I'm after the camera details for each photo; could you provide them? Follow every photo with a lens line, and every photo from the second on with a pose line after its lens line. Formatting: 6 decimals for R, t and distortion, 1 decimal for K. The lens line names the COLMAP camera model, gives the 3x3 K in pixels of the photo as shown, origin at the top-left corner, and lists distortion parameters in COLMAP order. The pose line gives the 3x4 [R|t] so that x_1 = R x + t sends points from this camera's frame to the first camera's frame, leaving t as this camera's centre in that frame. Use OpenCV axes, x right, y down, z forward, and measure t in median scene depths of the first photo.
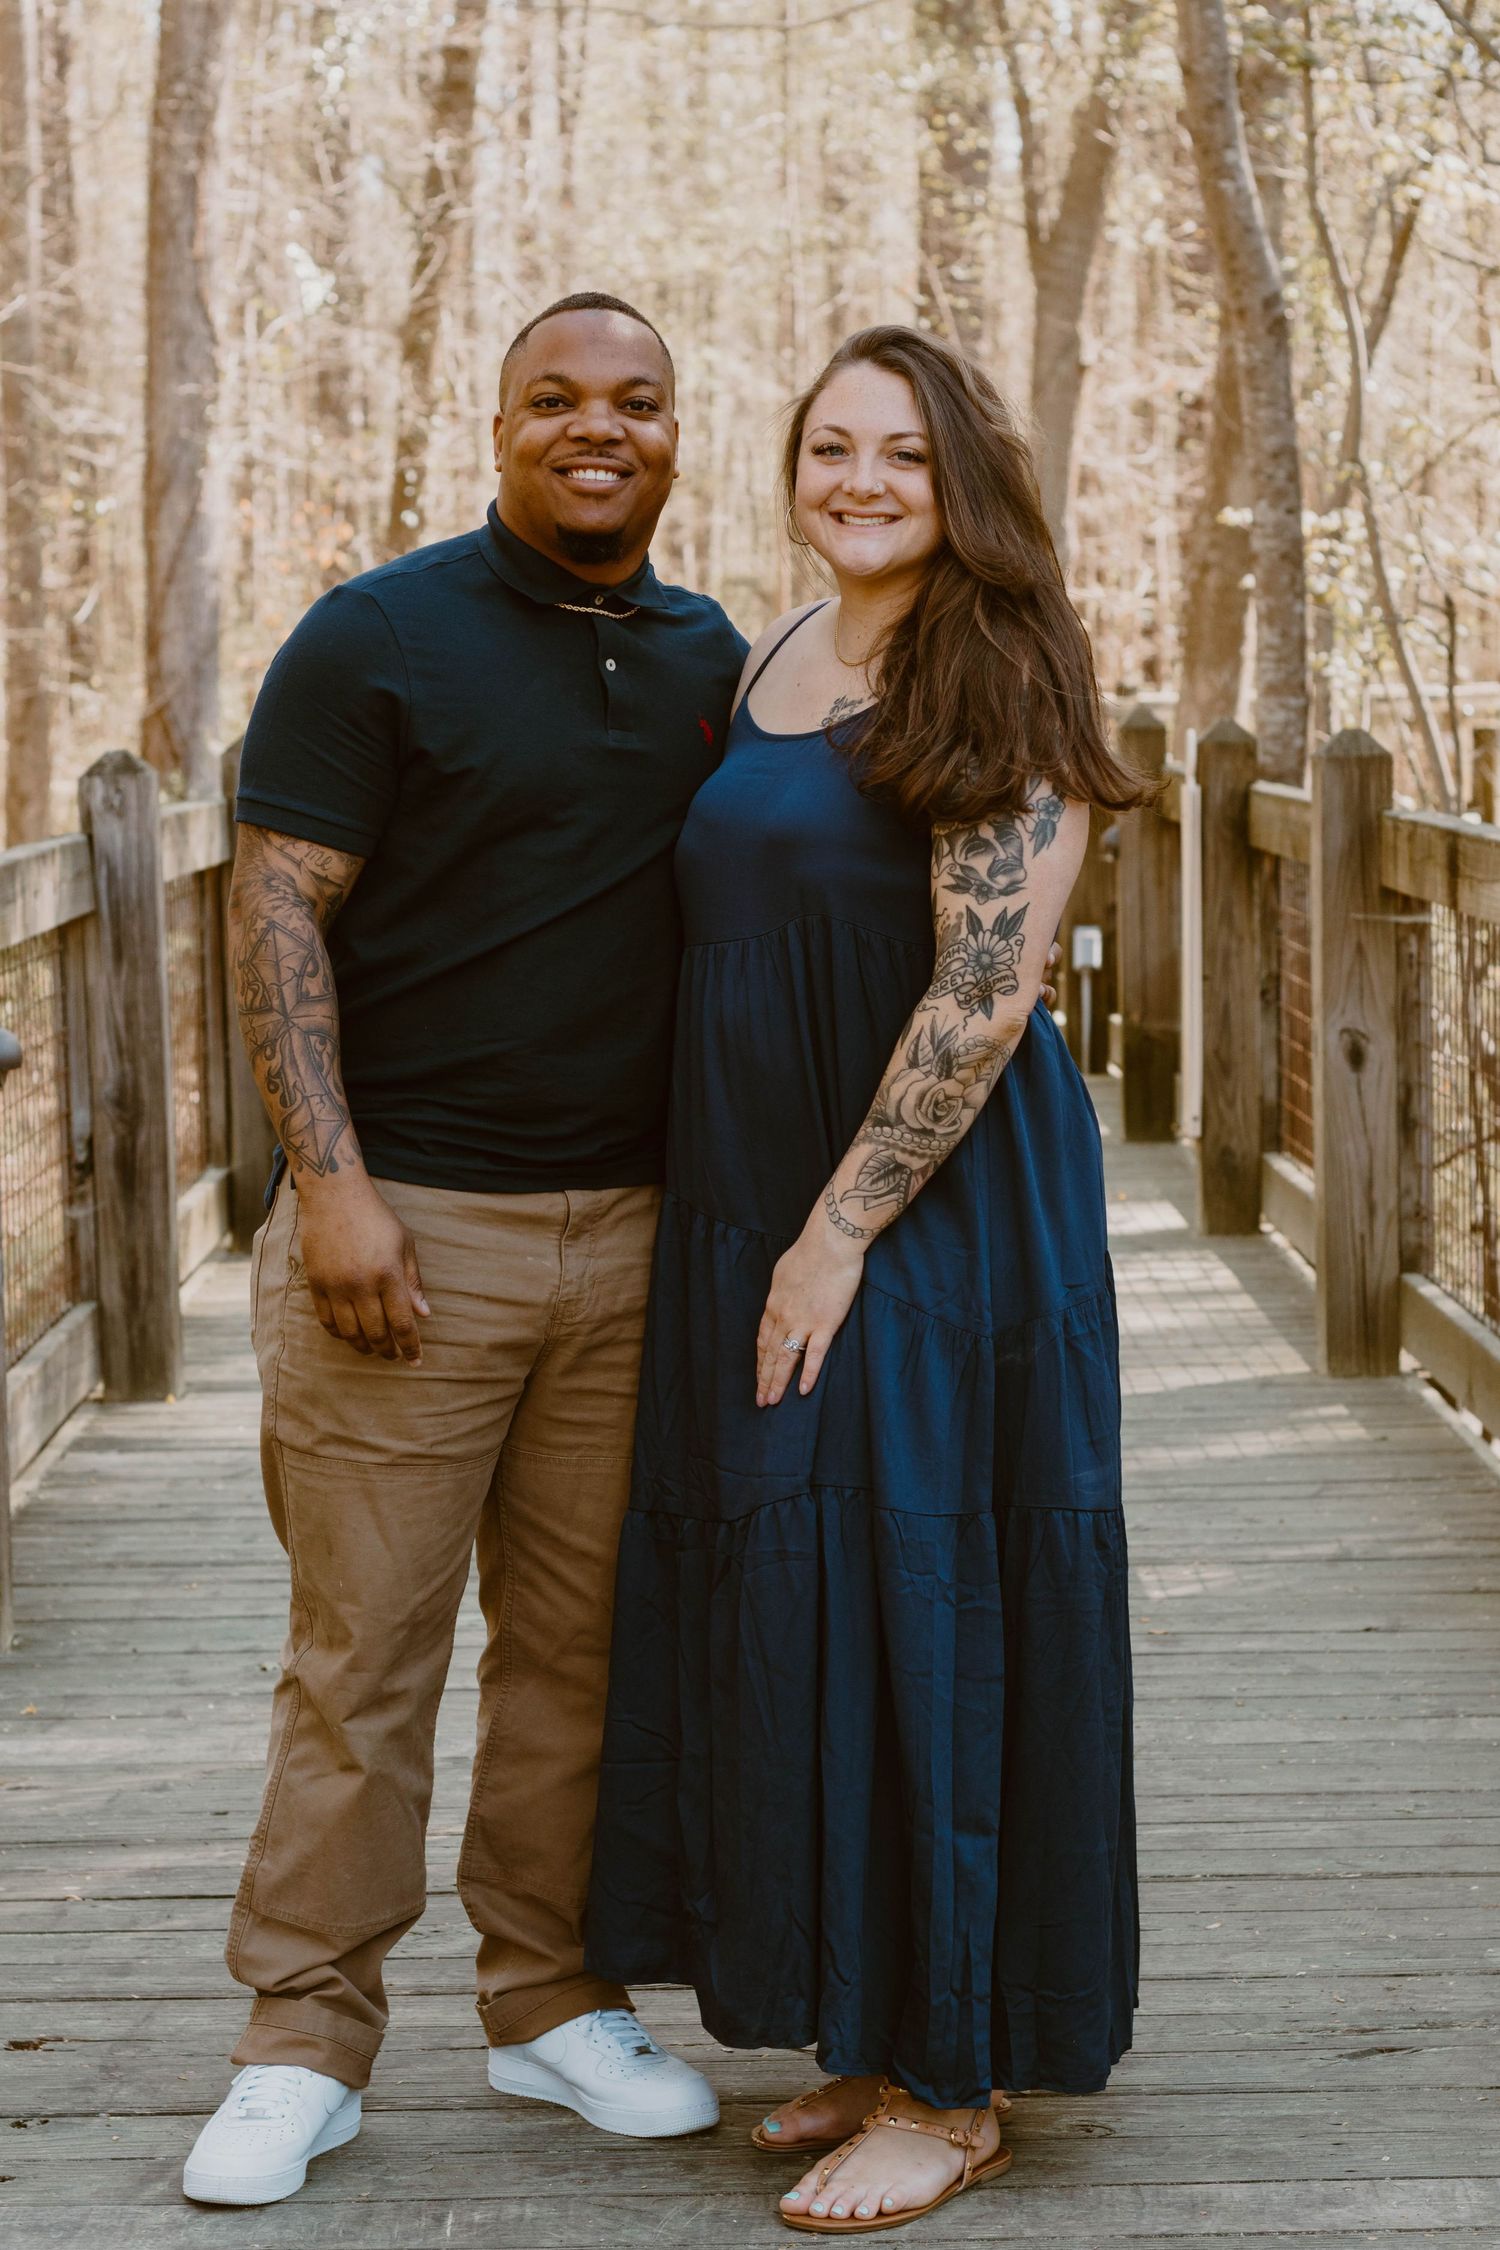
lens RADIAL K [[5209.0, 0, 750.0], [0, 5209.0, 1125.0], [0, 0, 1]] dist [0.050210, -0.404570]
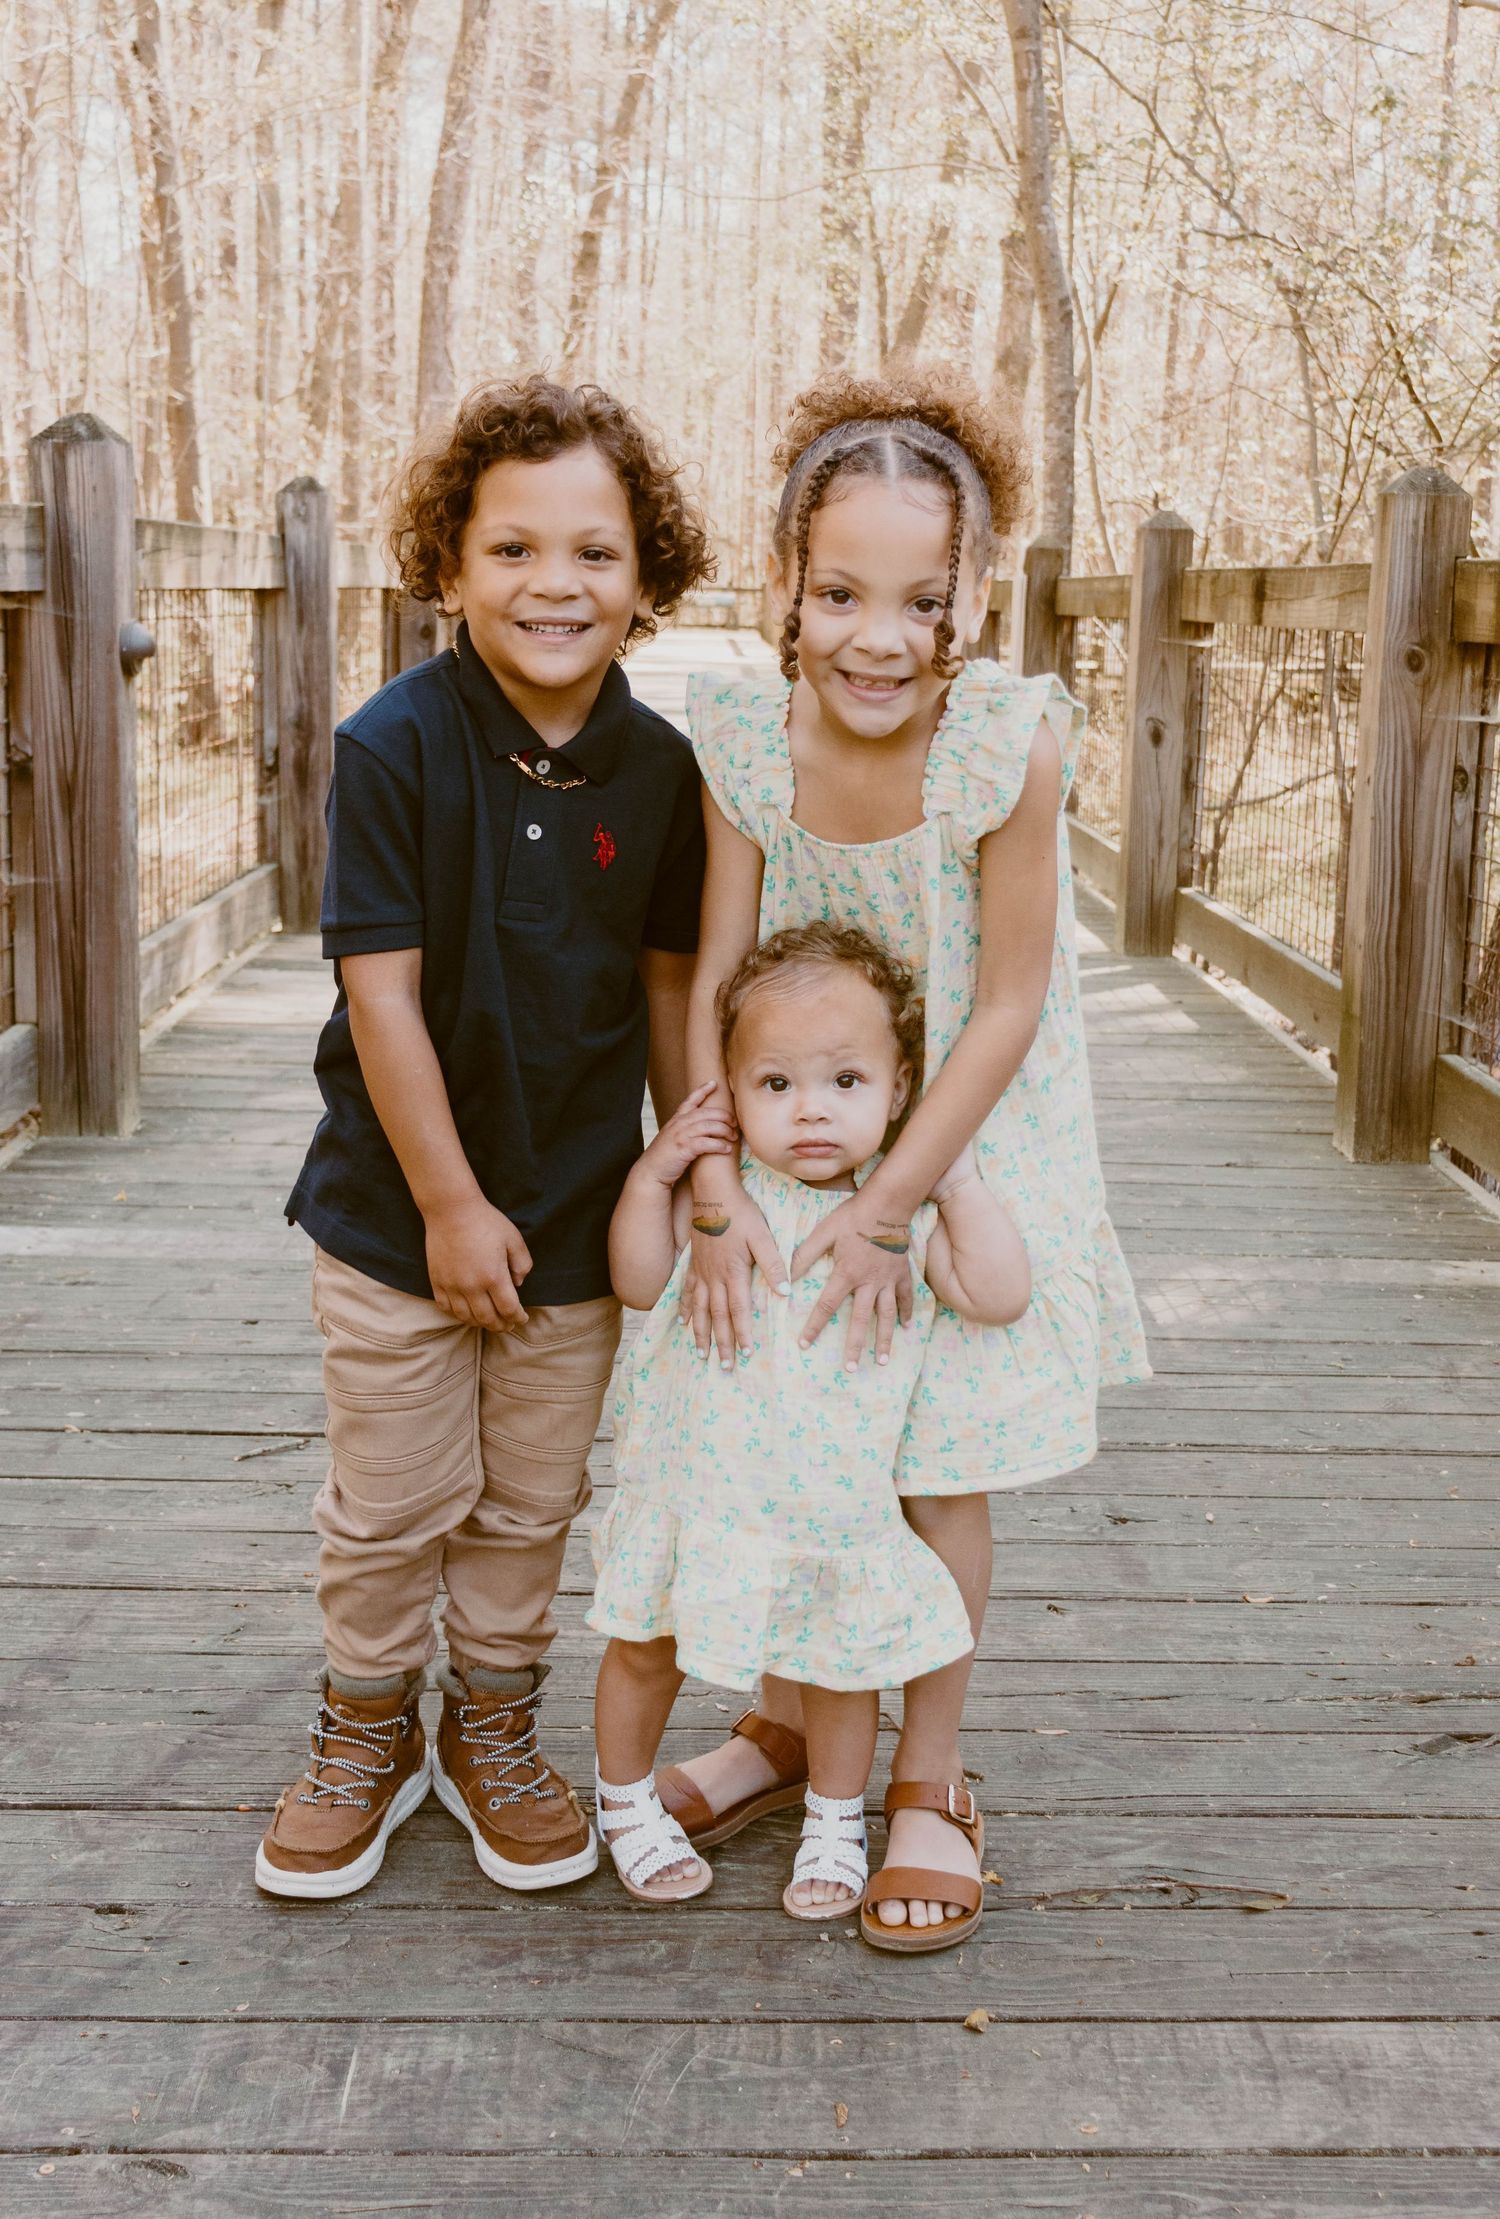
lens RADIAL K [[2452.5, 0, 843.0], [0, 2452.5, 973.3], [0, 0, 1]] dist [-0.005780, 0.014909]
pose [[0.997347, 0.045623, 0.056719, -0.007129], [-0.049184, 0.996797, 0.063057, 0.013875], [-0.053660, -0.065679, 0.996397, 0.319285]]
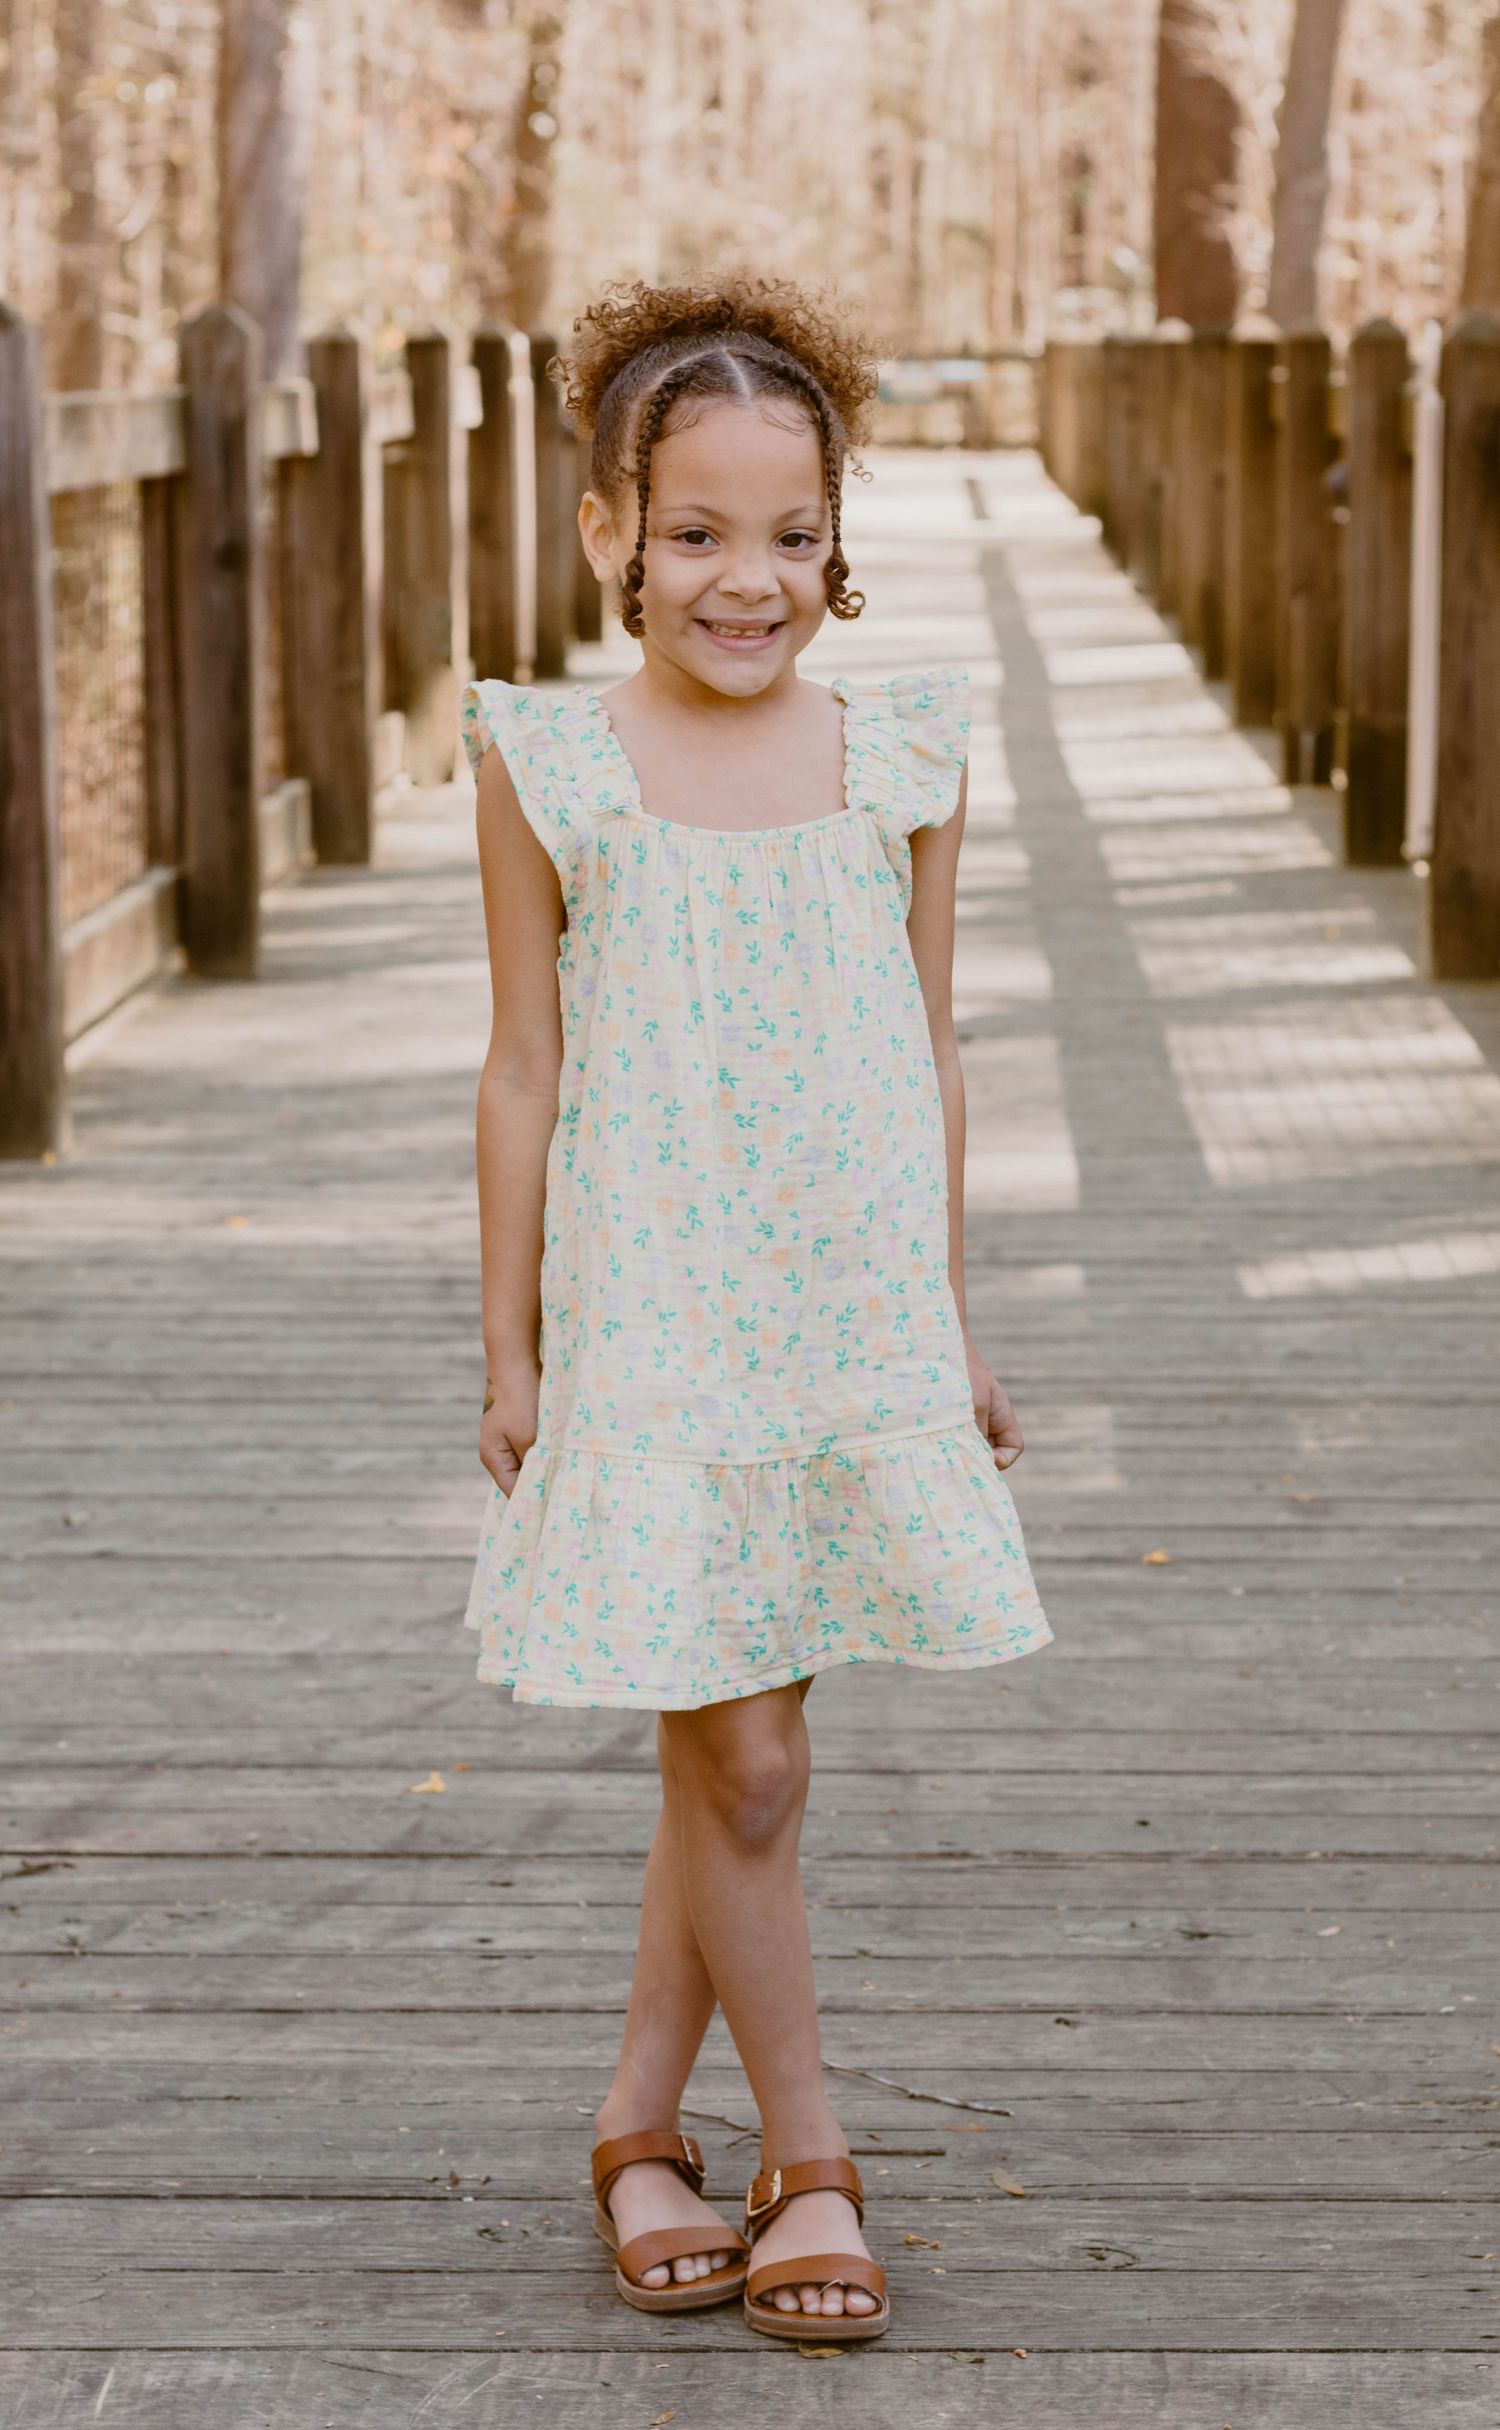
lens RADIAL K [[6030.2, 0, 874.4], [0, 6030.2, 1262.6], [0, 0, 1]] dist [0.033917, -0.362800]
pose [[0.999677, 0.020846, -0.014561, 0.022718], [-0.019877, 0.997766, 0.063786, 0.009269], [0.015858, -0.063476, 0.997857, 0.123104]]
